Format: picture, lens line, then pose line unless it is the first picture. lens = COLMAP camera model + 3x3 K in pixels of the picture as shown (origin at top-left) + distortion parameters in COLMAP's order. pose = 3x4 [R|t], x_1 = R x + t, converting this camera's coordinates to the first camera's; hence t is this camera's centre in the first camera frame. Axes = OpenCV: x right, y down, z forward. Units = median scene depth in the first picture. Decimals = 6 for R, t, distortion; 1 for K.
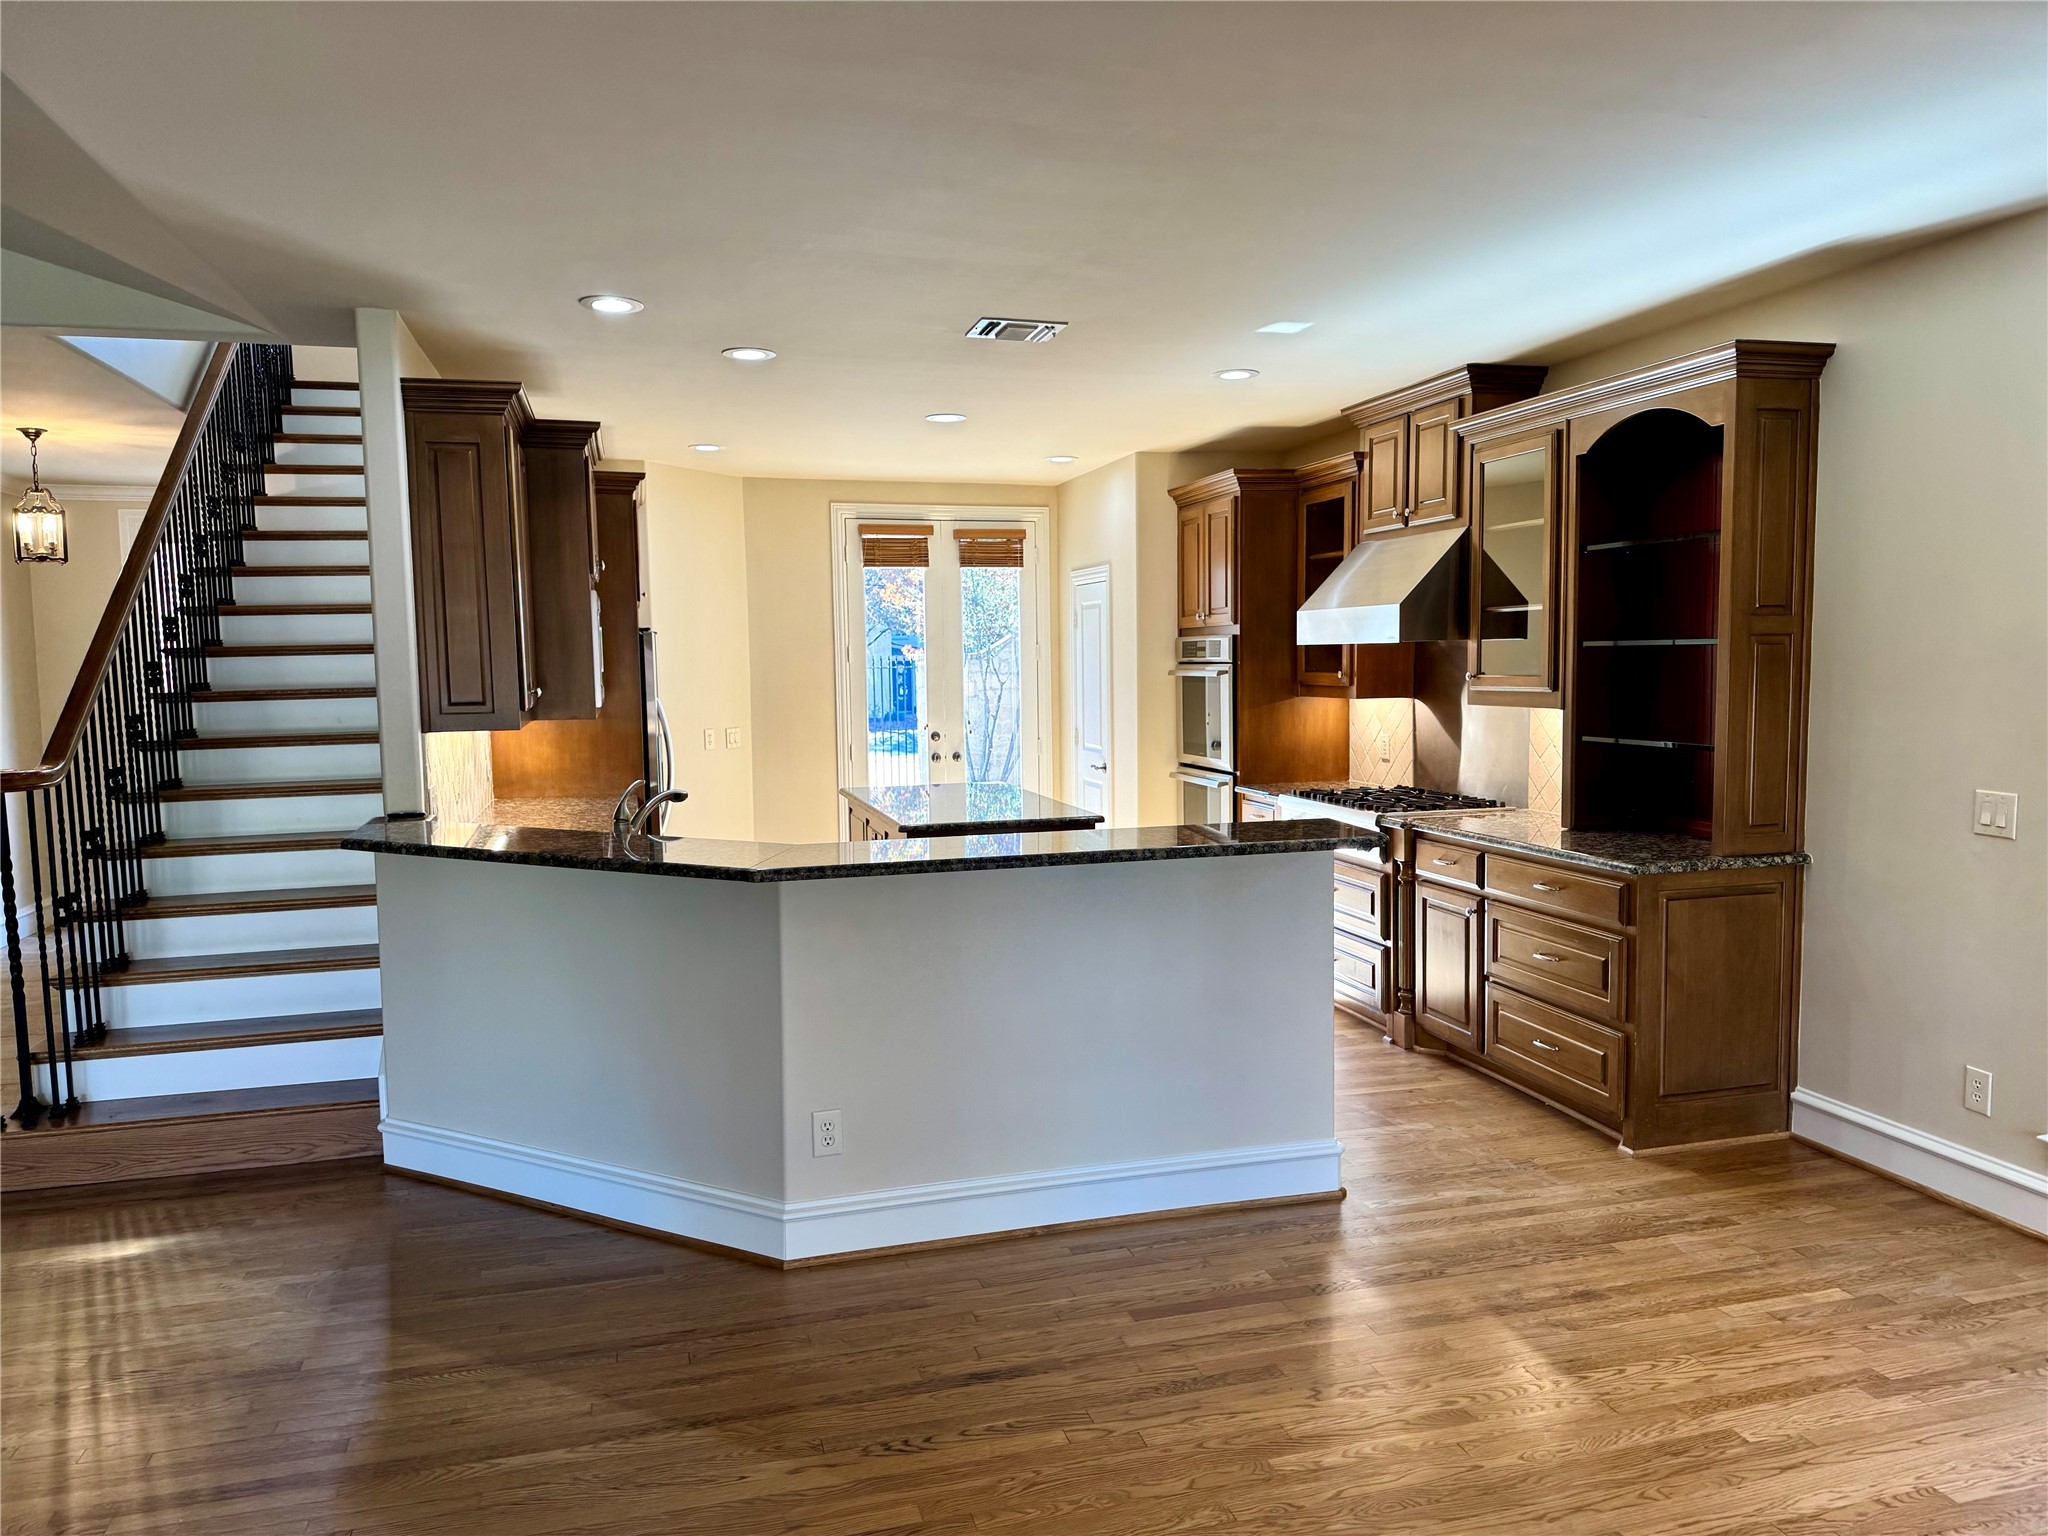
lens RADIAL K [[1440.8, 0, 1032.5], [0, 1440.8, 776.8], [0, 0, 1]] dist [0.001653, -0.006022]
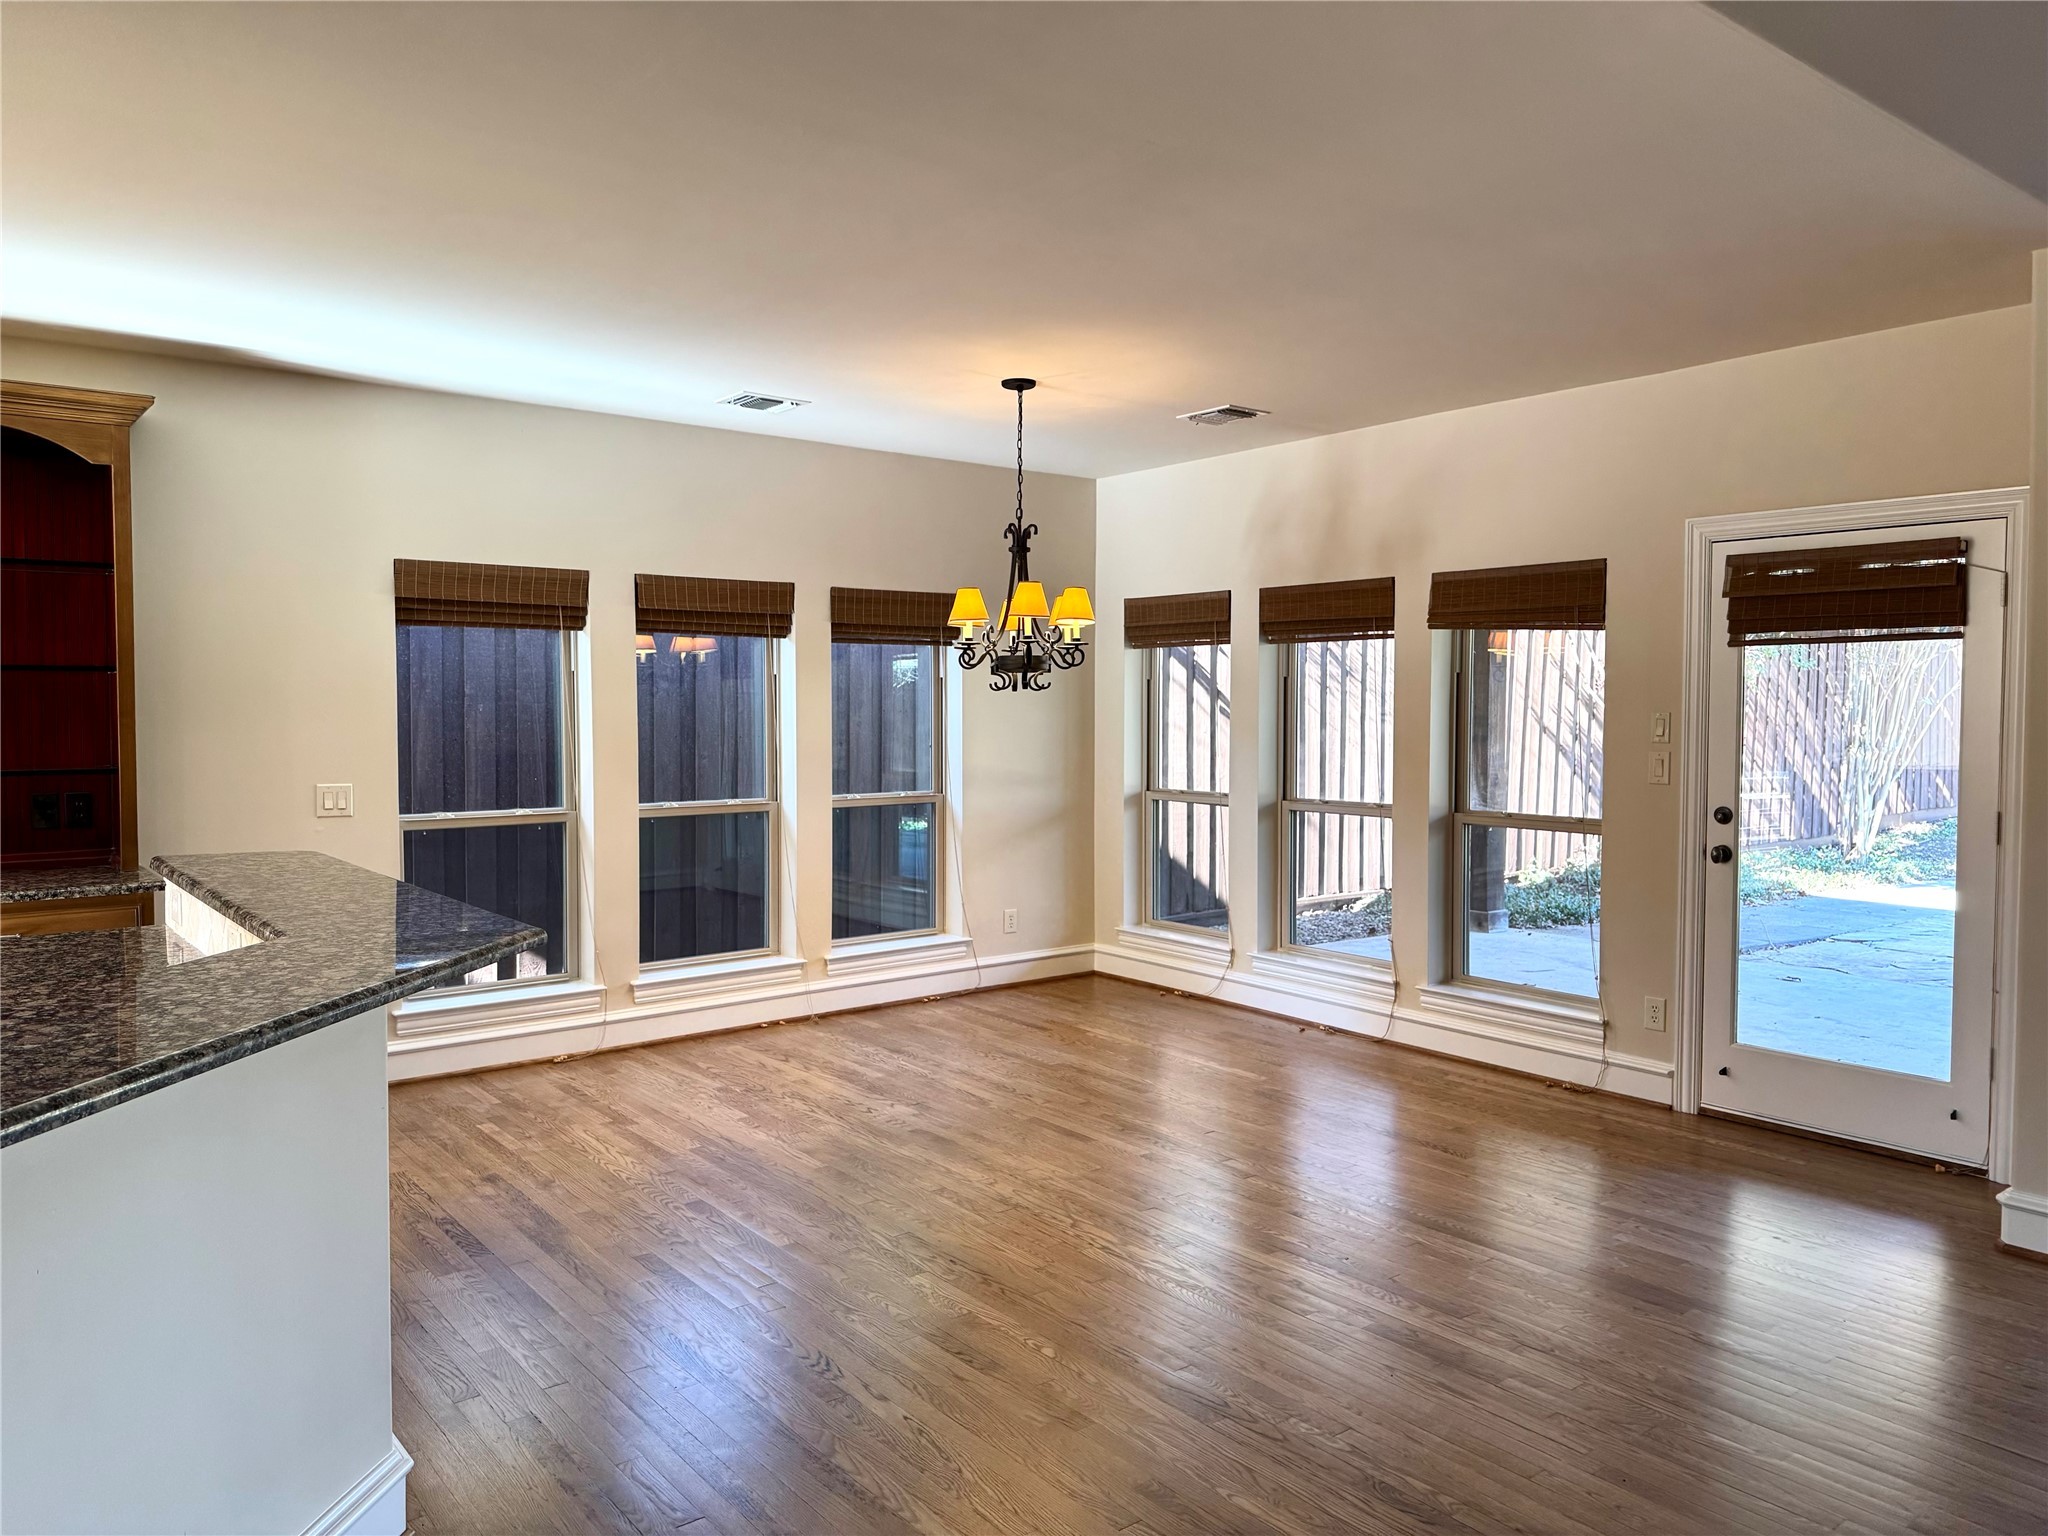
lens RADIAL K [[1440.8, 0, 1030.2], [0, 1440.8, 764.1], [0, 0, 1]] dist [0.001653, -0.006022]
pose [[-0.388835, -0.027476, 0.920898, -0.989344], [0.084426, 0.994287, 0.065314, -0.048696], [-0.917431, 0.103144, -0.384294, 1.043238]]
